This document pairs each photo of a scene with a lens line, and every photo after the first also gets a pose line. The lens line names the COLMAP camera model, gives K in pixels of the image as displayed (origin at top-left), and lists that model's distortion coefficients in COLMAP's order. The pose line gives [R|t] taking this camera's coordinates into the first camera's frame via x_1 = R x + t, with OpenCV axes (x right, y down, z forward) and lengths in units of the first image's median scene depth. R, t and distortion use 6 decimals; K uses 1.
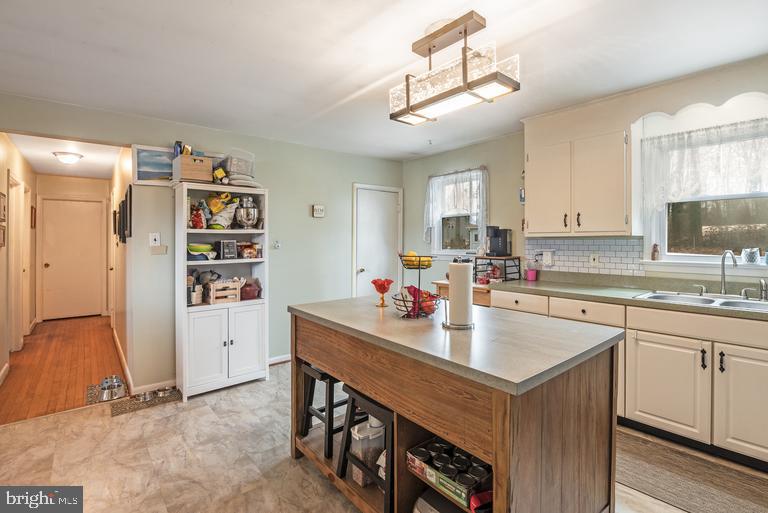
lens RADIAL K [[365.1, 0, 384.2], [0, 365.1, 239.6], [0, 0, 1]] dist [-0.000523, -0.000173]
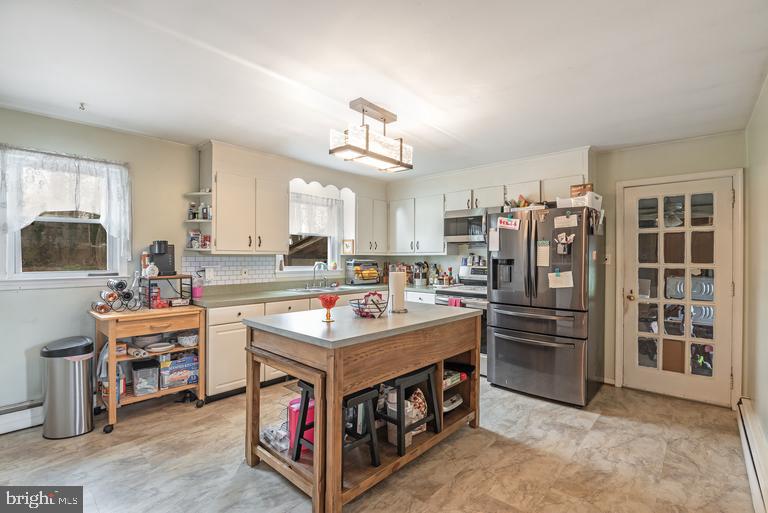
lens RADIAL K [[354.9, 0, 381.5], [0, 354.9, 258.0], [0, 0, 1]] dist [-0.003442, -0.000528]
pose [[-0.135719, -0.001270, 0.990747, -0.772662], [-0.004118, 0.999991, 0.000717, 0.000910], [-0.990739, -0.003982, -0.135723, 0.756734]]
